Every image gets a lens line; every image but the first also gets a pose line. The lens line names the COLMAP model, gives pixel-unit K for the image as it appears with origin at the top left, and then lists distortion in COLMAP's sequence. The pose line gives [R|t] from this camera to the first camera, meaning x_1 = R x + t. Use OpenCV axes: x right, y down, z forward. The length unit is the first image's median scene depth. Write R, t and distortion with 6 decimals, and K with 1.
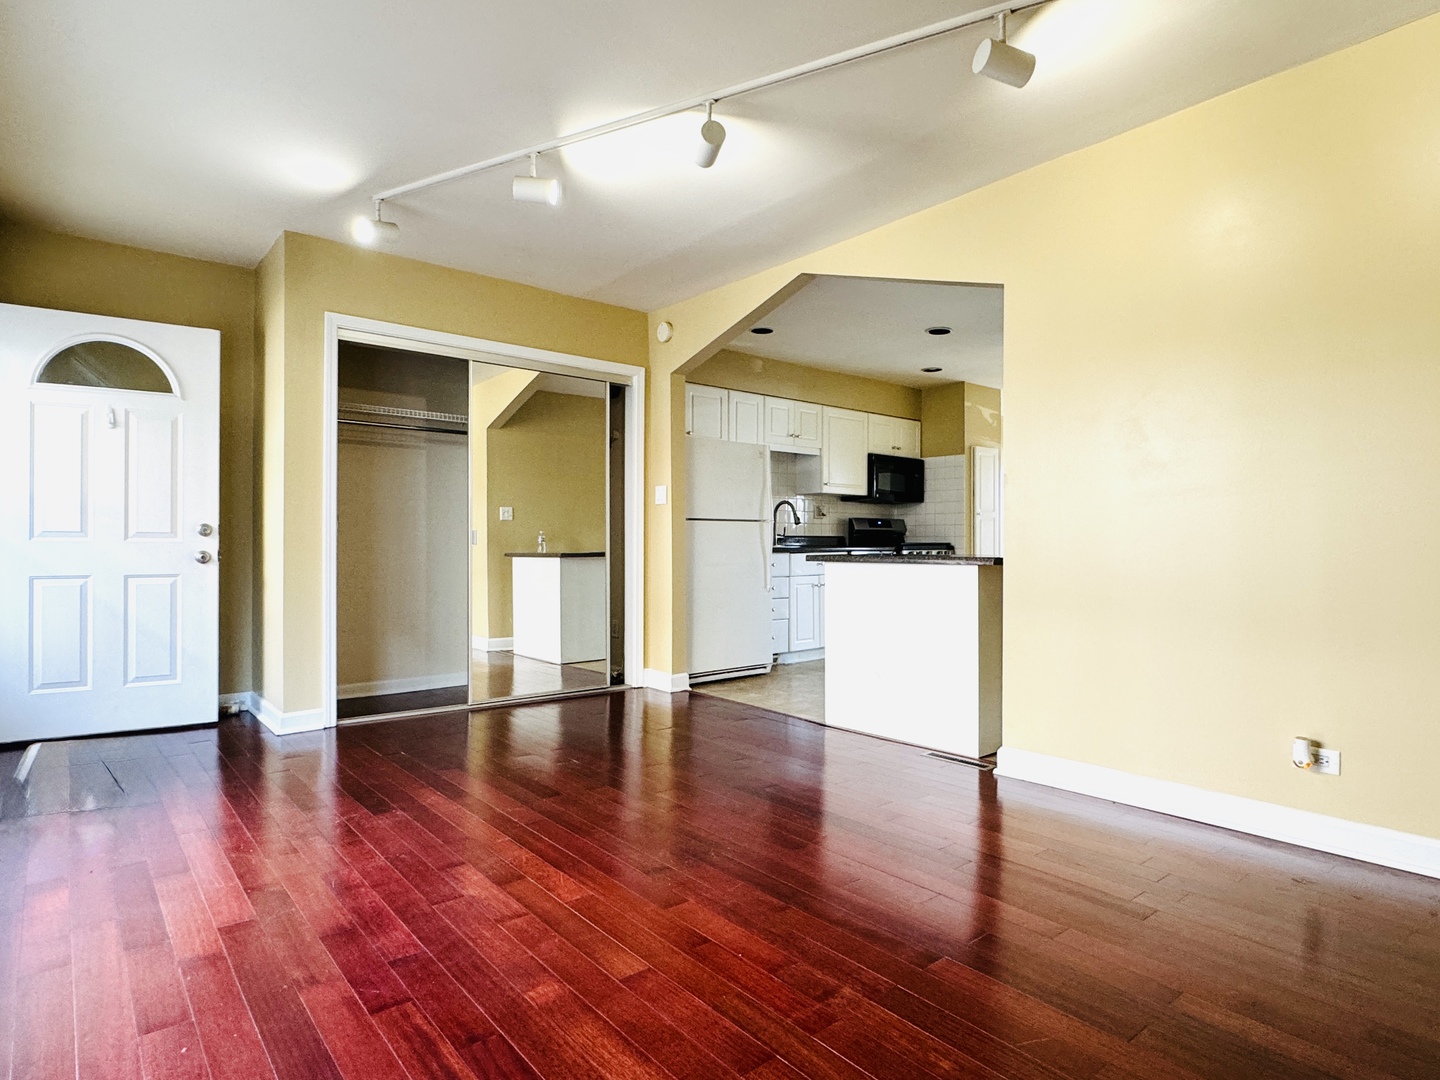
lens RADIAL K [[825.5, 0, 720.0], [0, 825.5, 540.0], [0, 0, 1]] dist [-0.003096, -0.000394]
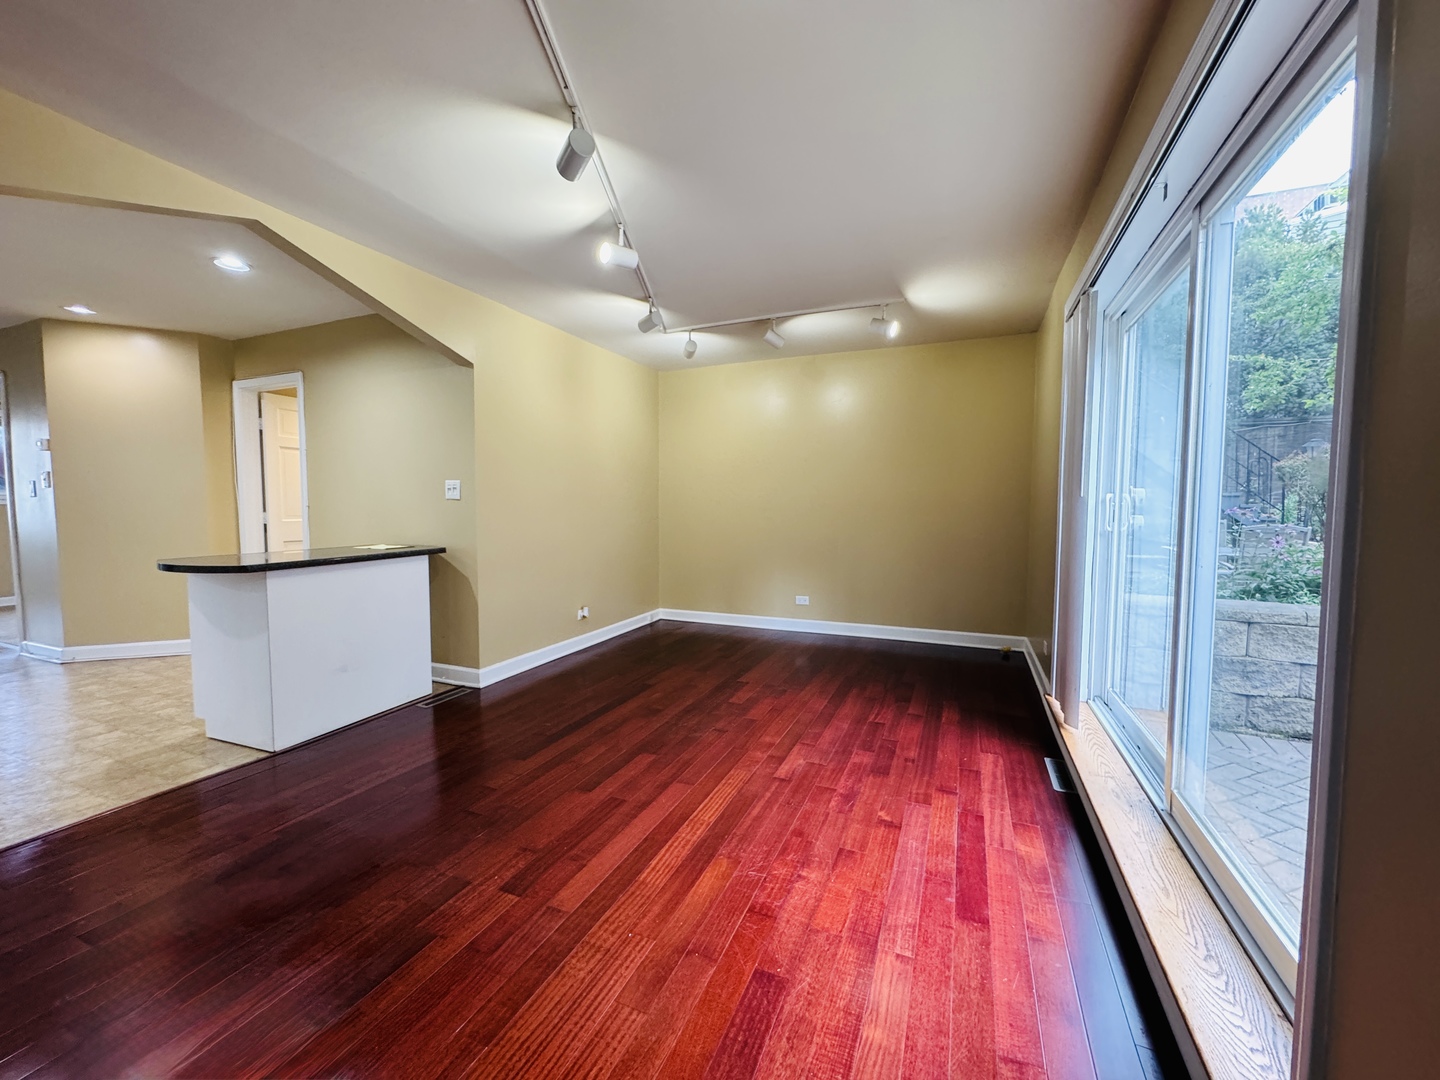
lens RADIAL K [[575.8, 0, 727.5], [0, 575.8, 537.4], [0, 0, 1]] dist [-0.000663, -0.000328]
pose [[-0.475198, -0.055952, 0.878098, -0.510954], [-0.010105, 0.998257, 0.058140, -0.040553], [-0.879821, 0.018754, -0.474935, 0.694117]]
